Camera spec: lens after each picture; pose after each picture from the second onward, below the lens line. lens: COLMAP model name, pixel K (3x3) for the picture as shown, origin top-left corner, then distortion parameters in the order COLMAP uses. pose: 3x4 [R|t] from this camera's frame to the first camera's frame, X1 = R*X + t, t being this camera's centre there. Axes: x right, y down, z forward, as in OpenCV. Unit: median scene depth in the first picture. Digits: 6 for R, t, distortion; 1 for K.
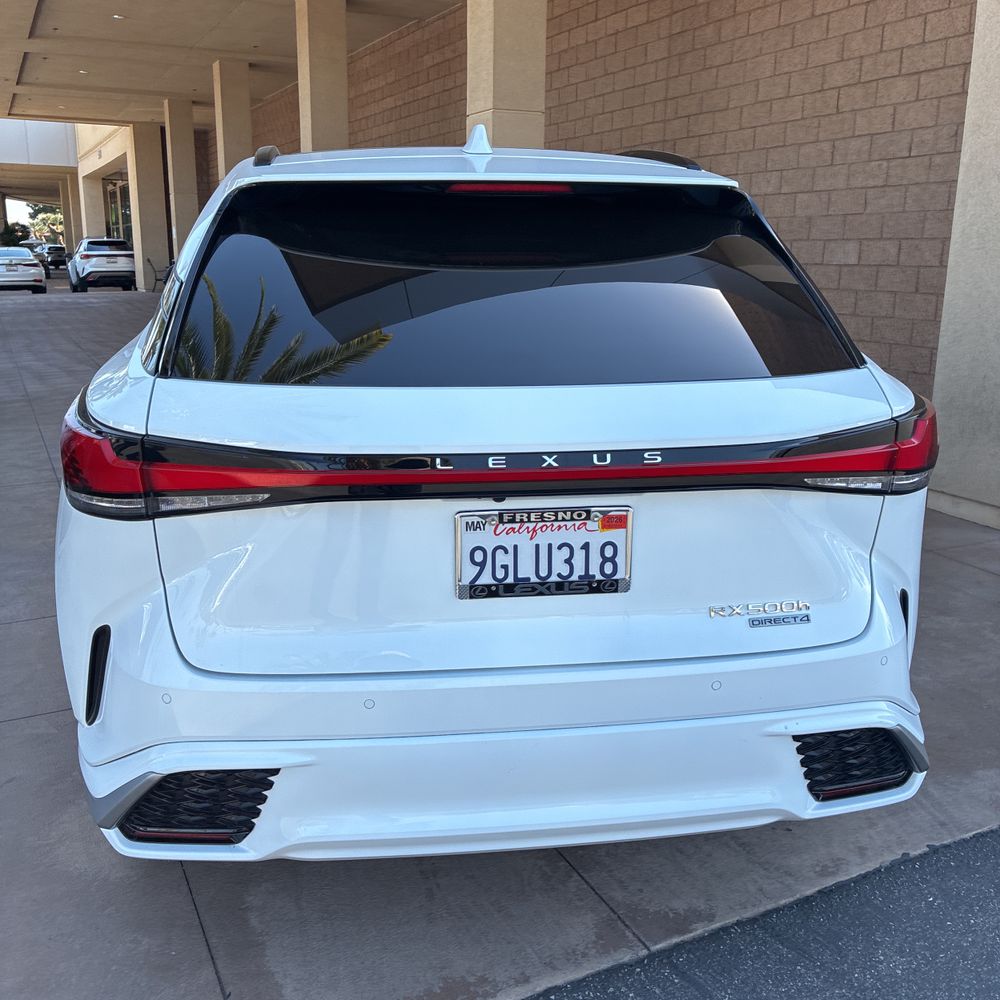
lens RADIAL K [[1003.8, 0, 499.4], [0, 1003.8, 474.4], [0, 0, 1]] dist [0.054953, -0.054088]
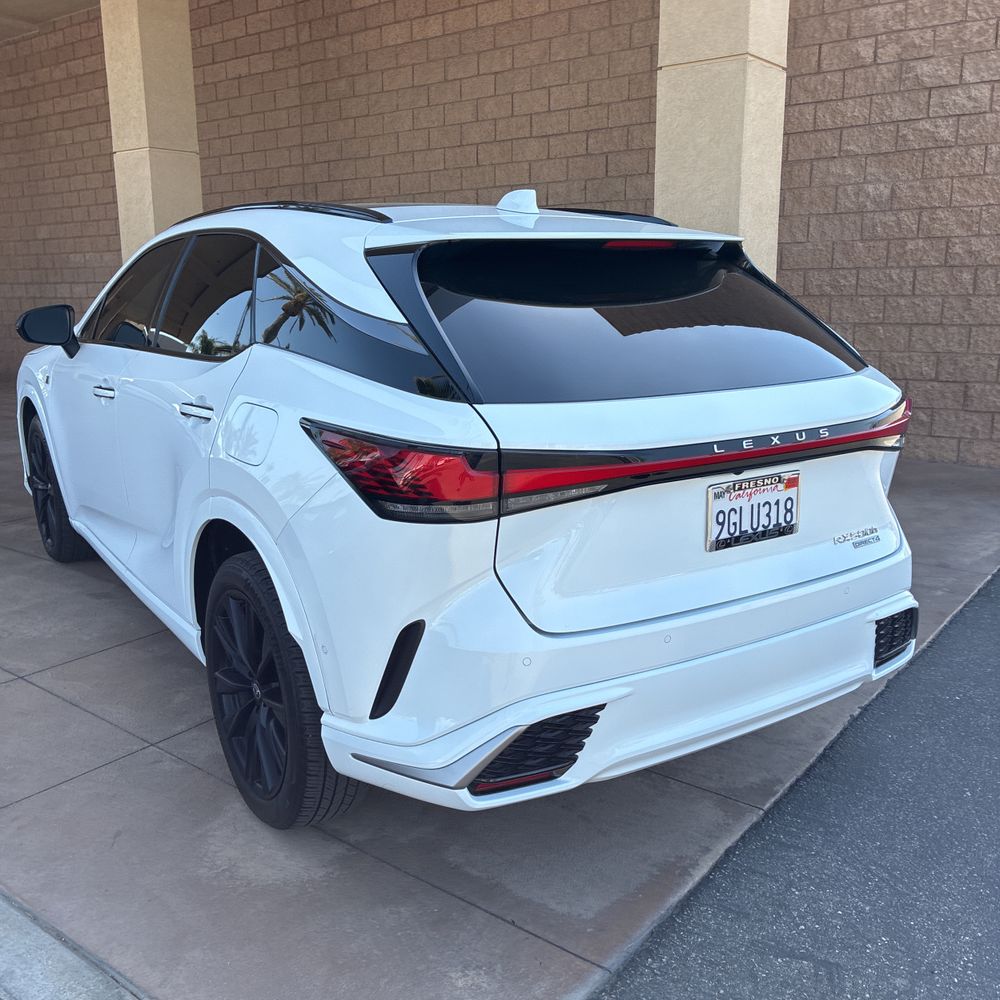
lens RADIAL K [[997.5, 0, 485.8], [0, 997.5, 485.6], [0, 0, 1]] dist [0.015867, 0.024196]
pose [[0.902978, -0.100996, 0.417648, -0.168540], [0.109633, 0.993967, 0.003329, 0.000044], [-0.415464, 0.042782, 0.908603, -0.015624]]
